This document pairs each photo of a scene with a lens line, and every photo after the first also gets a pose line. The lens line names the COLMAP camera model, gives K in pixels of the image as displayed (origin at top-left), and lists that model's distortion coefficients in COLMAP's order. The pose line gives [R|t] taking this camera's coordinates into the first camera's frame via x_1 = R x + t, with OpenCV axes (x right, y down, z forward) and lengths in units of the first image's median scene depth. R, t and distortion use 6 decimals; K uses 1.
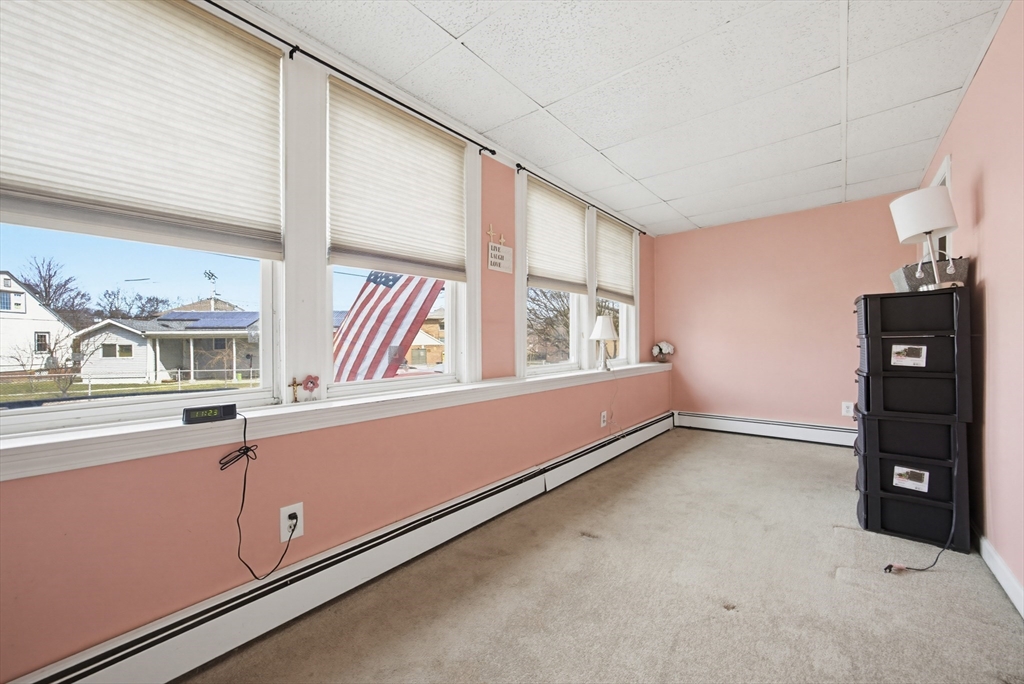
lens RADIAL K [[393.4, 0, 514.4], [0, 393.4, 347.8], [0, 0, 1]] dist [-0.000769, 0.000158]
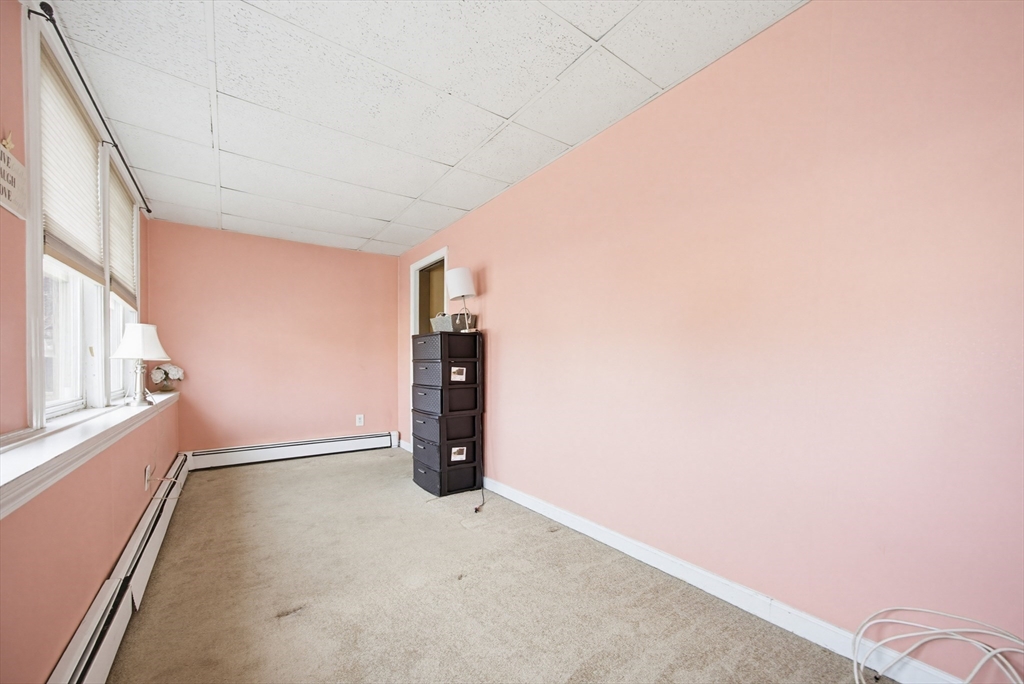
lens RADIAL K [[403.6, 0, 514.1], [0, 403.6, 383.4], [0, 0, 1]] dist [-0.001260, 0.000036]
pose [[0.258050, -0.035107, 0.965494, -0.449557], [0.009402, 0.999383, 0.033826, 0.004871], [-0.966086, 0.000349, 0.258221, 0.371167]]
